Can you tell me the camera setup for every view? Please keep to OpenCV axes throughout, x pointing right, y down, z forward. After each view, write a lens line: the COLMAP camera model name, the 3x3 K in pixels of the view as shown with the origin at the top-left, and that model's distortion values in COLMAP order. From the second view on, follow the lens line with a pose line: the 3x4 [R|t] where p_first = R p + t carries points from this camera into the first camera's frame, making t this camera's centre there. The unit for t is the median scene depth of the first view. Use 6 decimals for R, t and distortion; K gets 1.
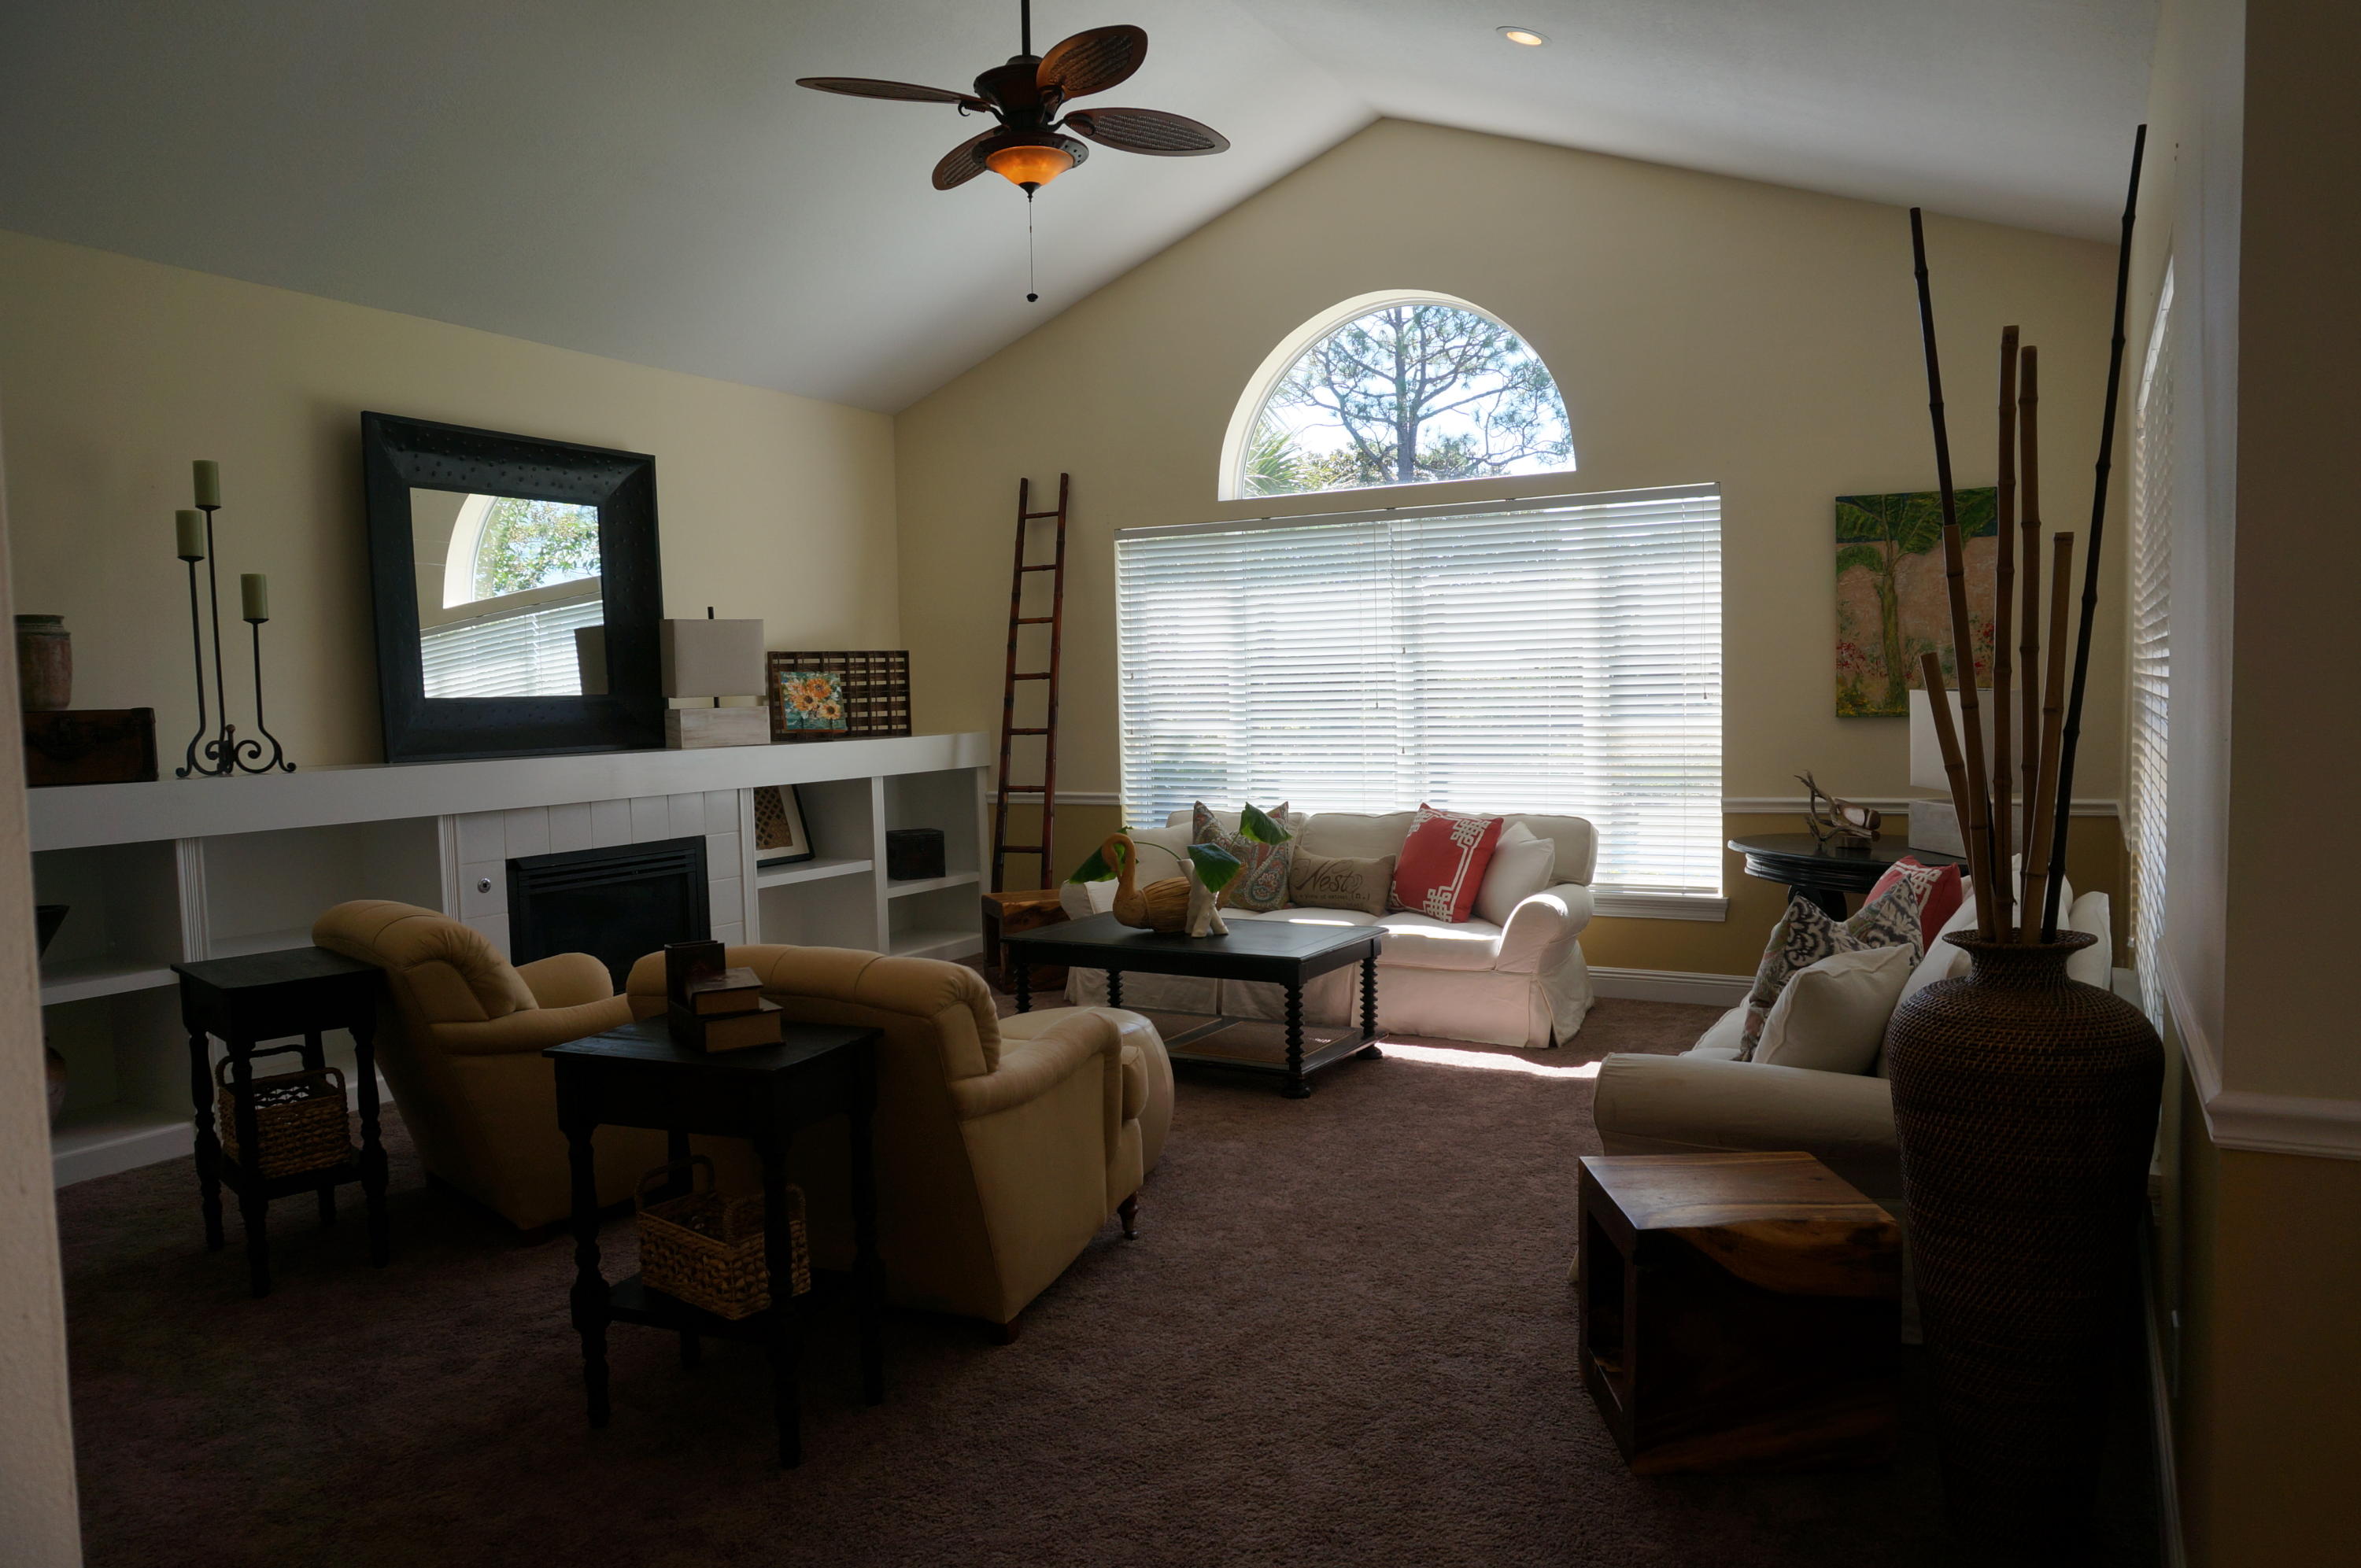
lens RADIAL K [[1581.5, 0, 1182.3], [0, 1581.5, 780.4], [0, 0, 1]] dist [-0.038875, 0.045929]
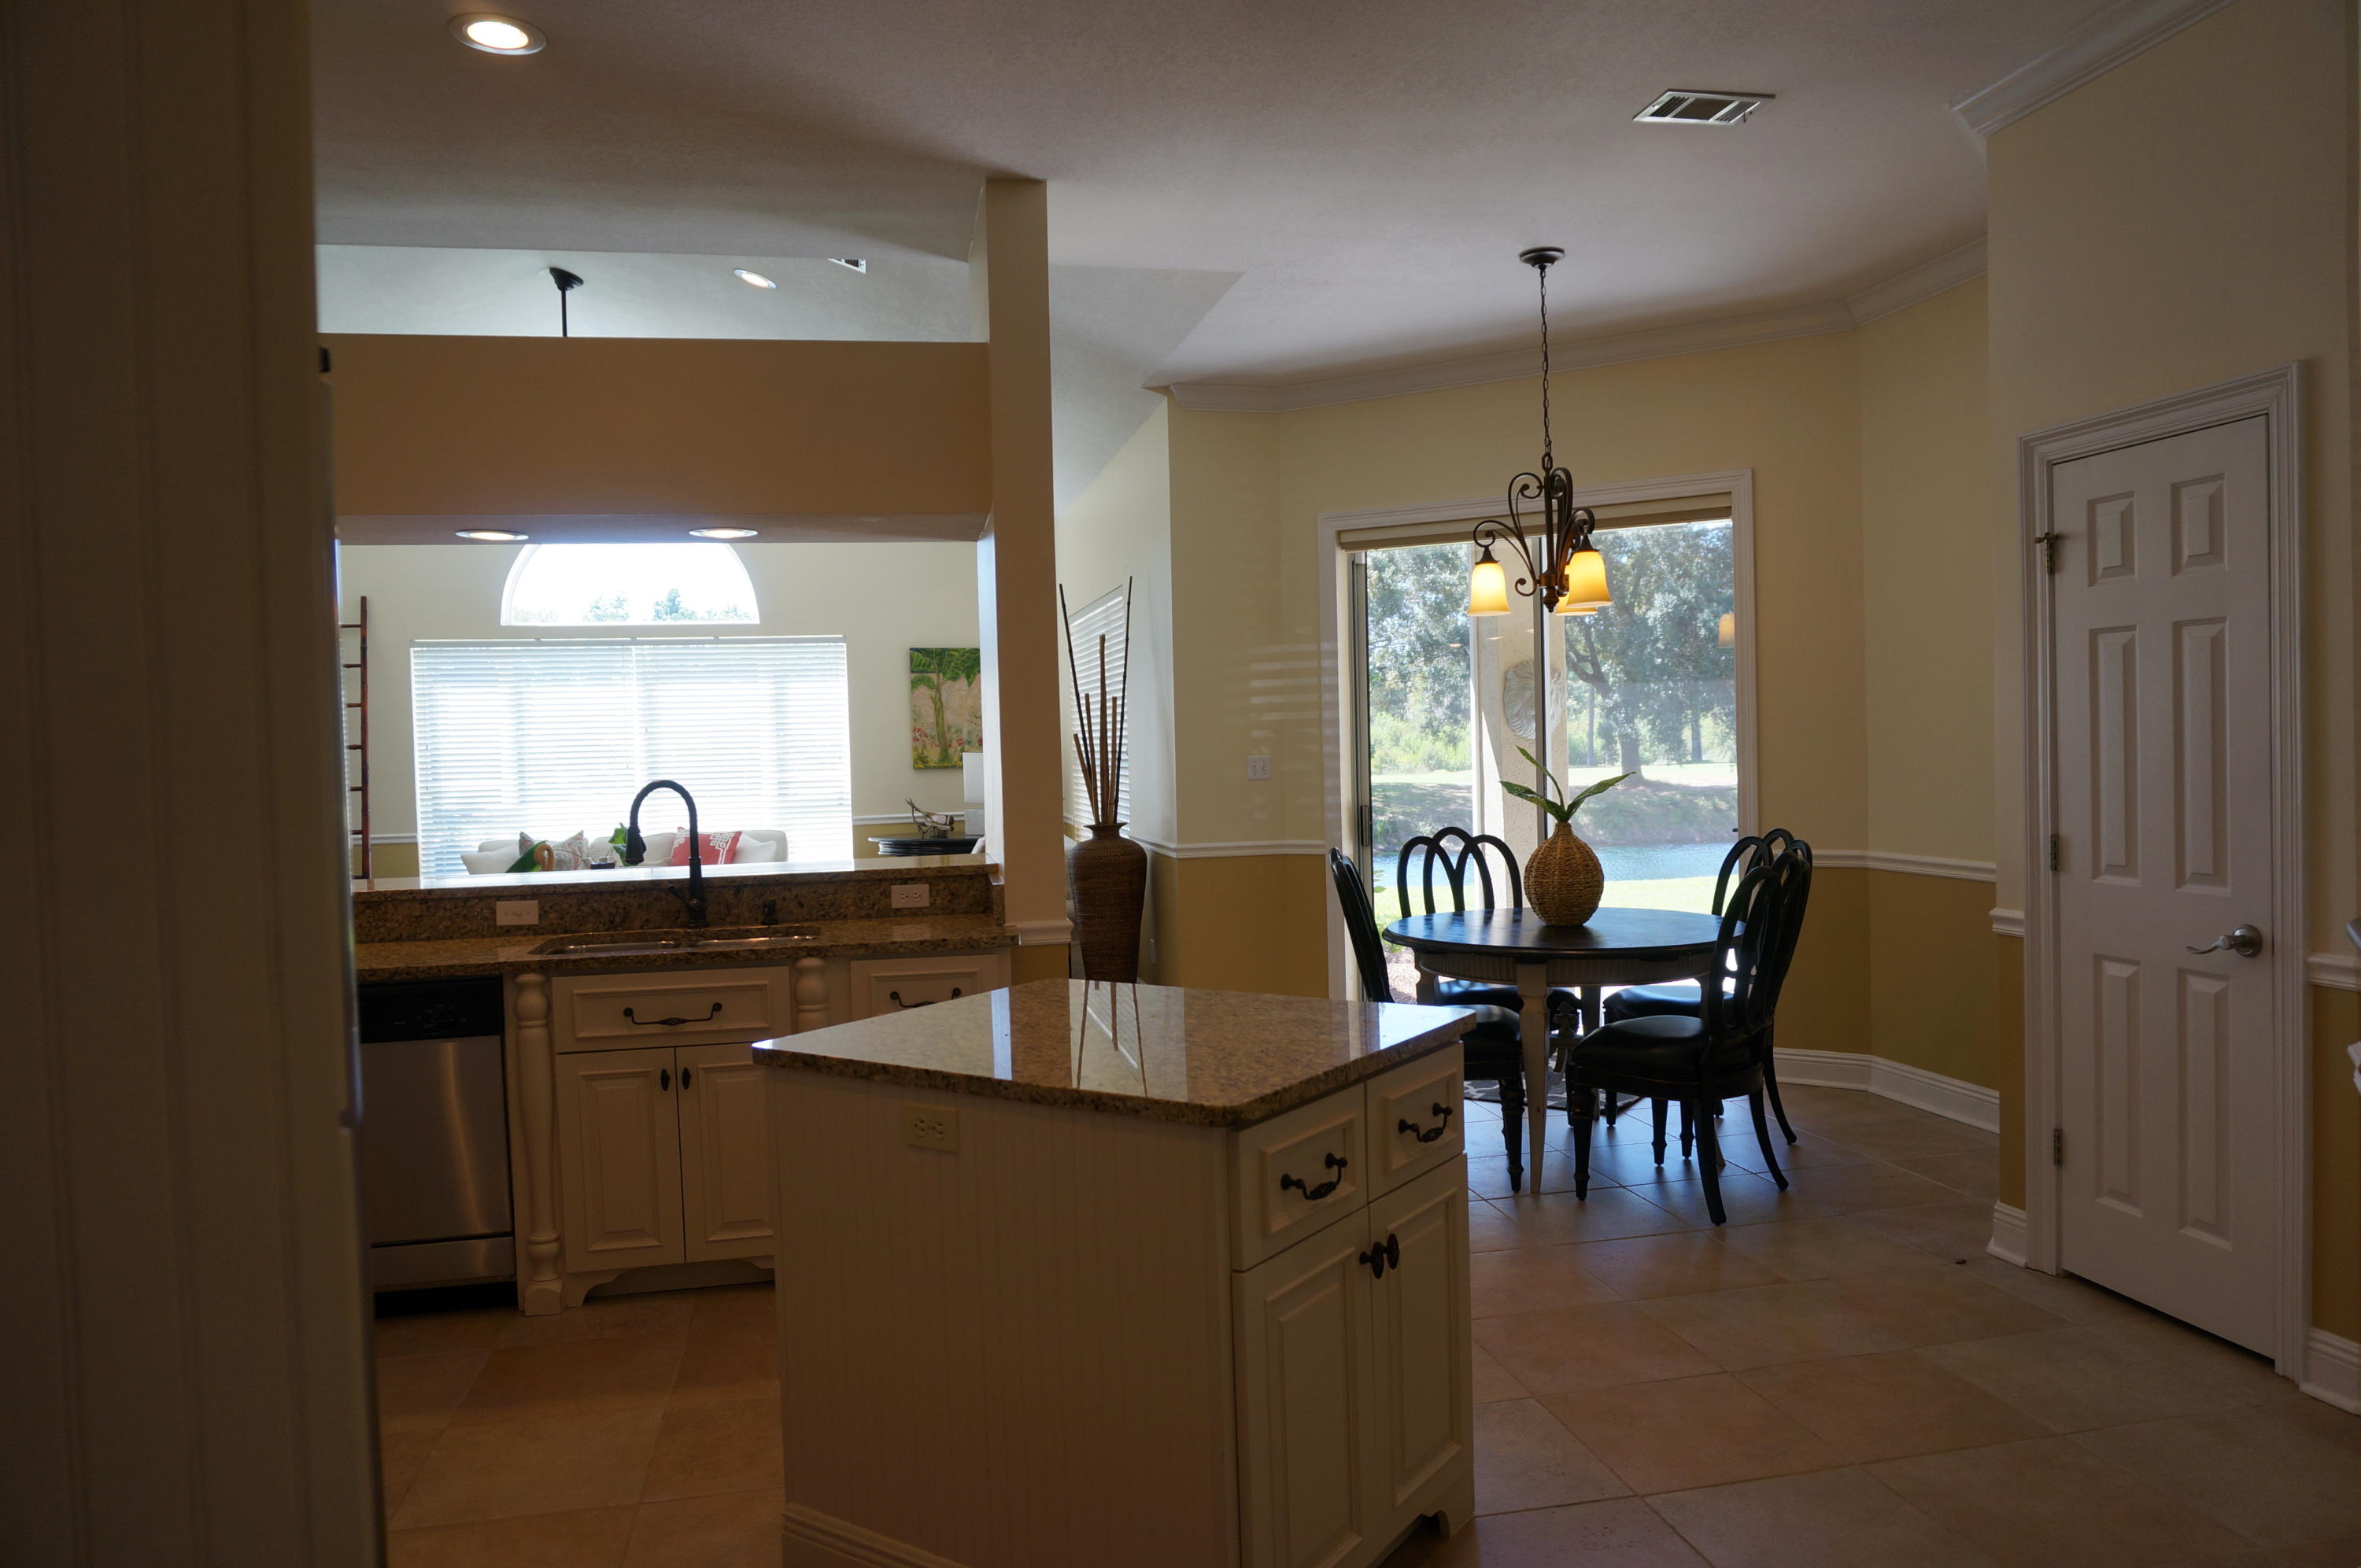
lens RADIAL K [[1581.5, 0, 1182.3], [0, 1581.5, 780.4], [0, 0, 1]] dist [-0.038875, 0.045929]
pose [[0.750963, -0.013080, 0.660214, -0.563514], [0.046383, 0.998379, -0.032979, 0.048408], [-0.658713, 0.055389, 0.750353, -0.579390]]
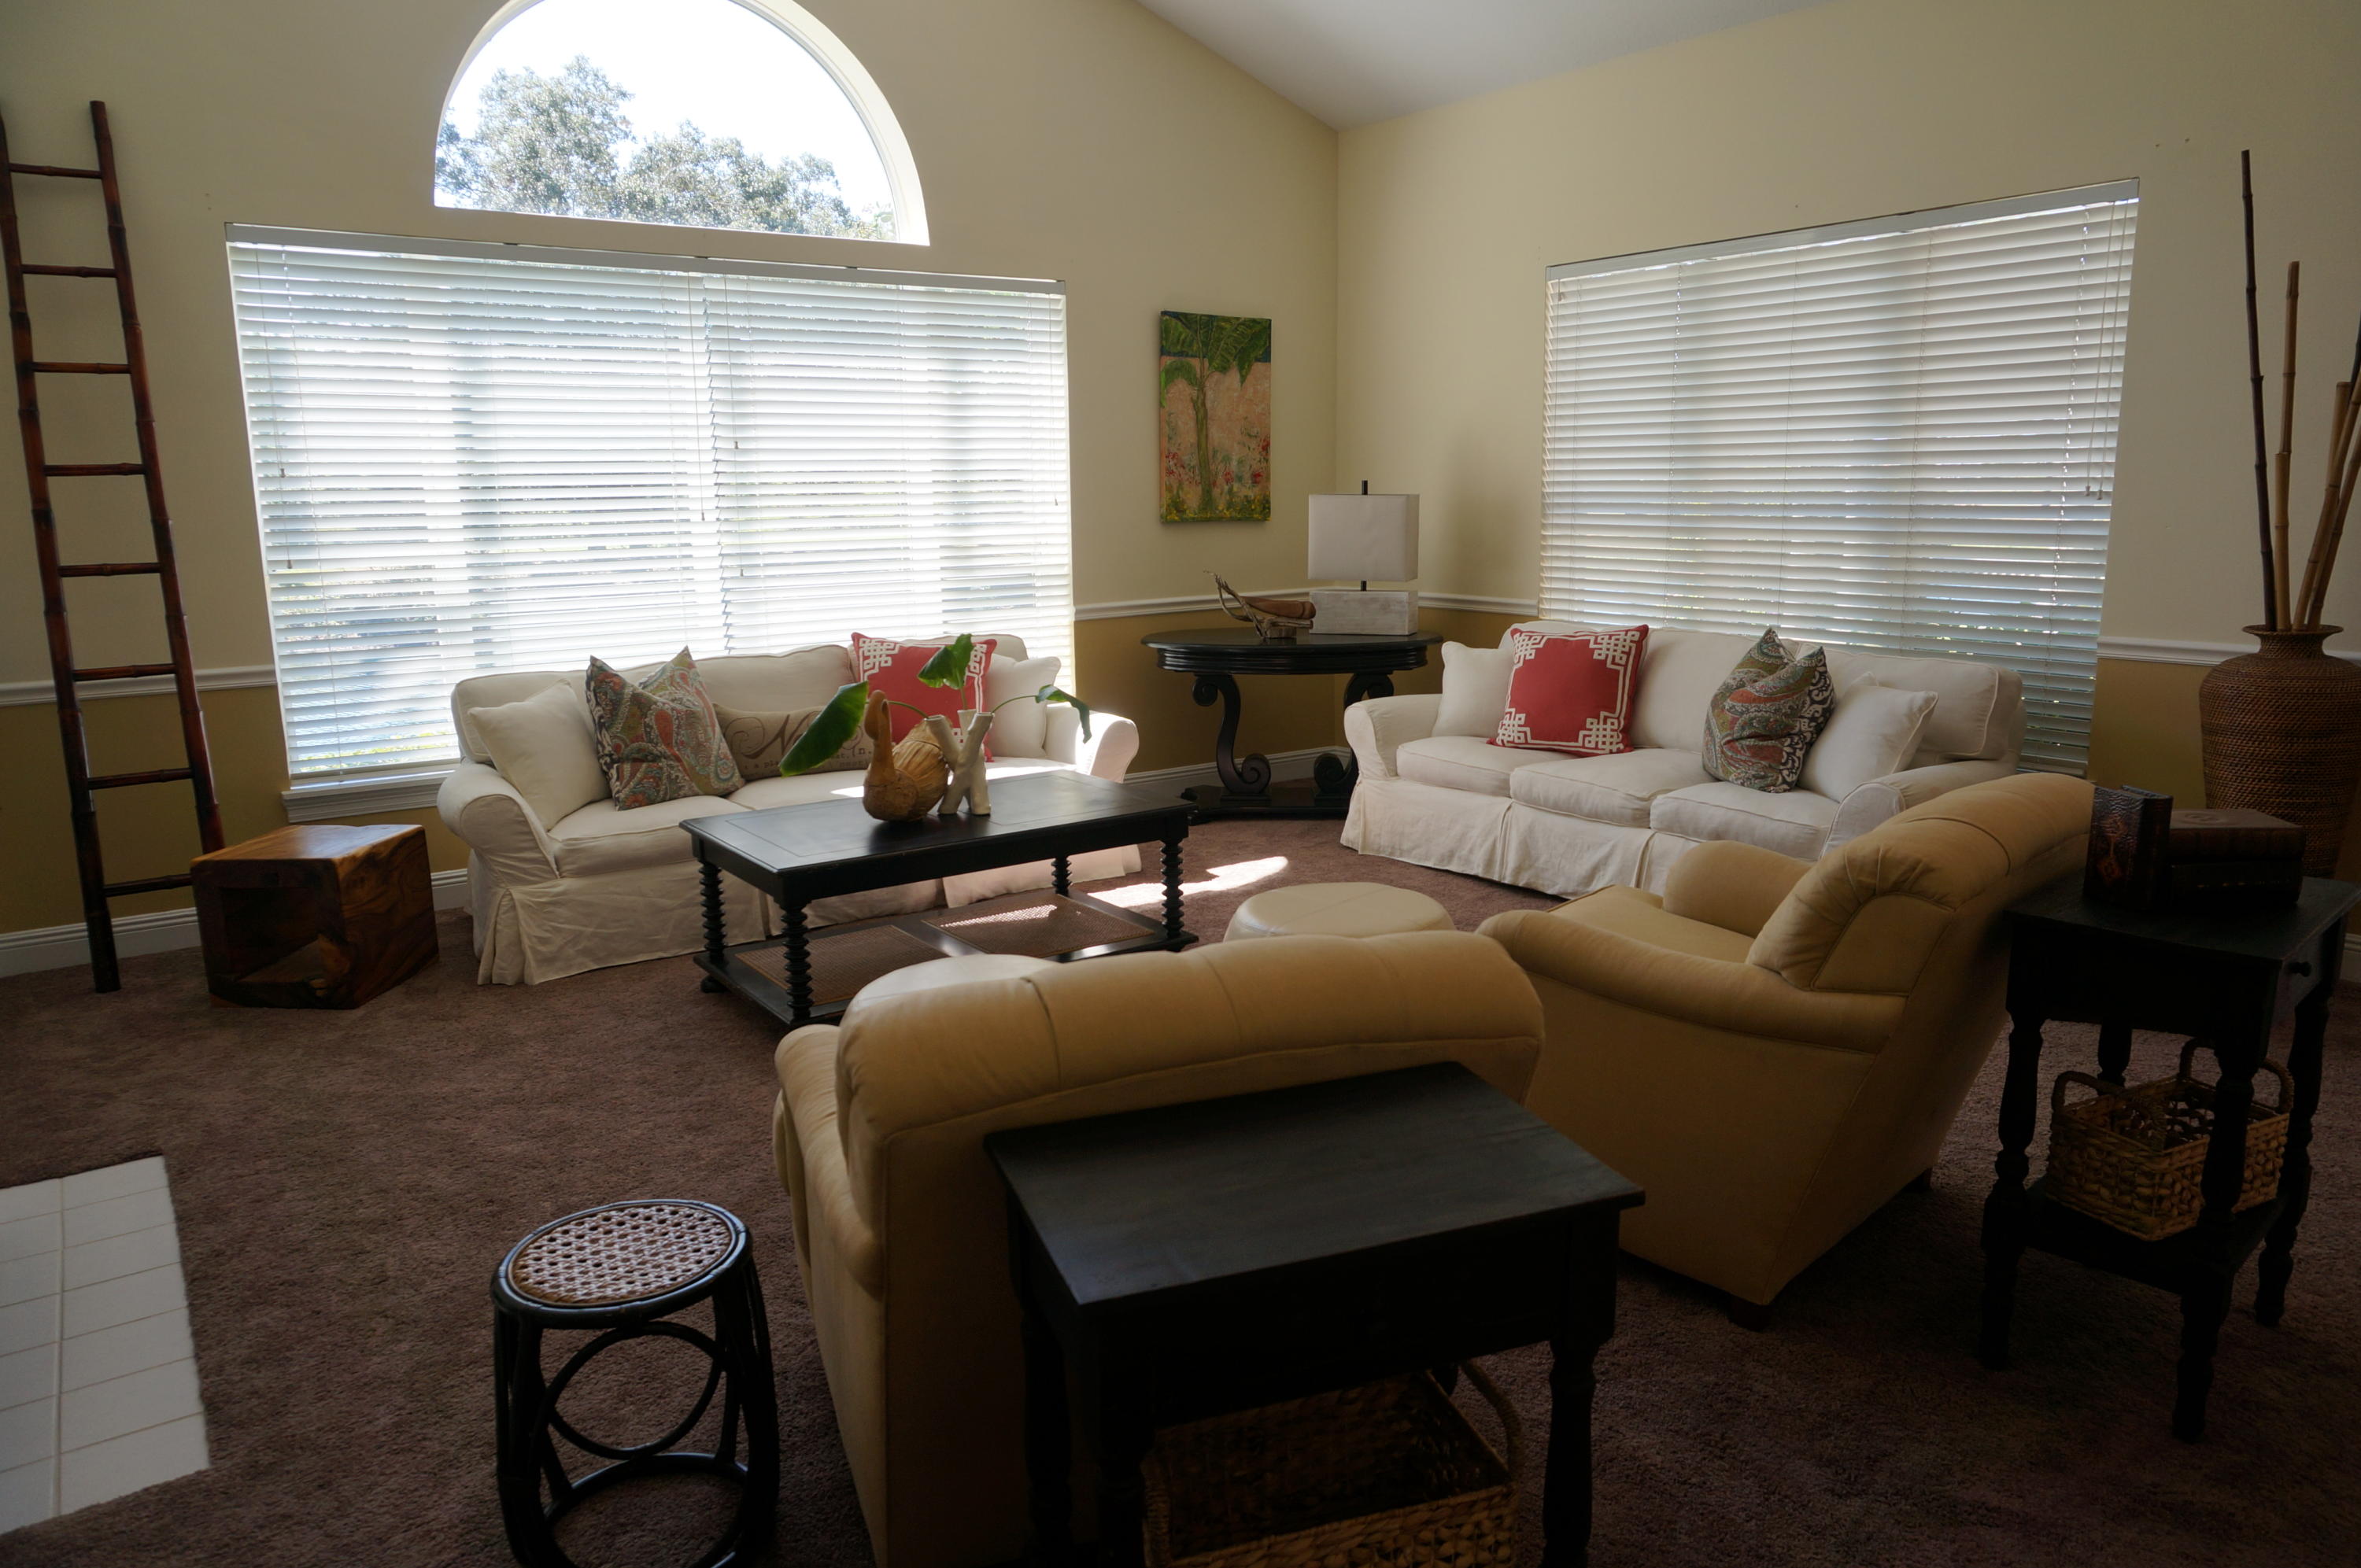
lens RADIAL K [[1581.5, 0, 1182.3], [0, 1581.5, 780.4], [0, 0, 1]] dist [-0.038875, 0.045929]
pose [[0.424933, -0.152391, 0.892305, -0.574606], [0.055872, 0.988264, 0.142172, -0.019170], [-0.903499, -0.010559, 0.428460, 0.536891]]
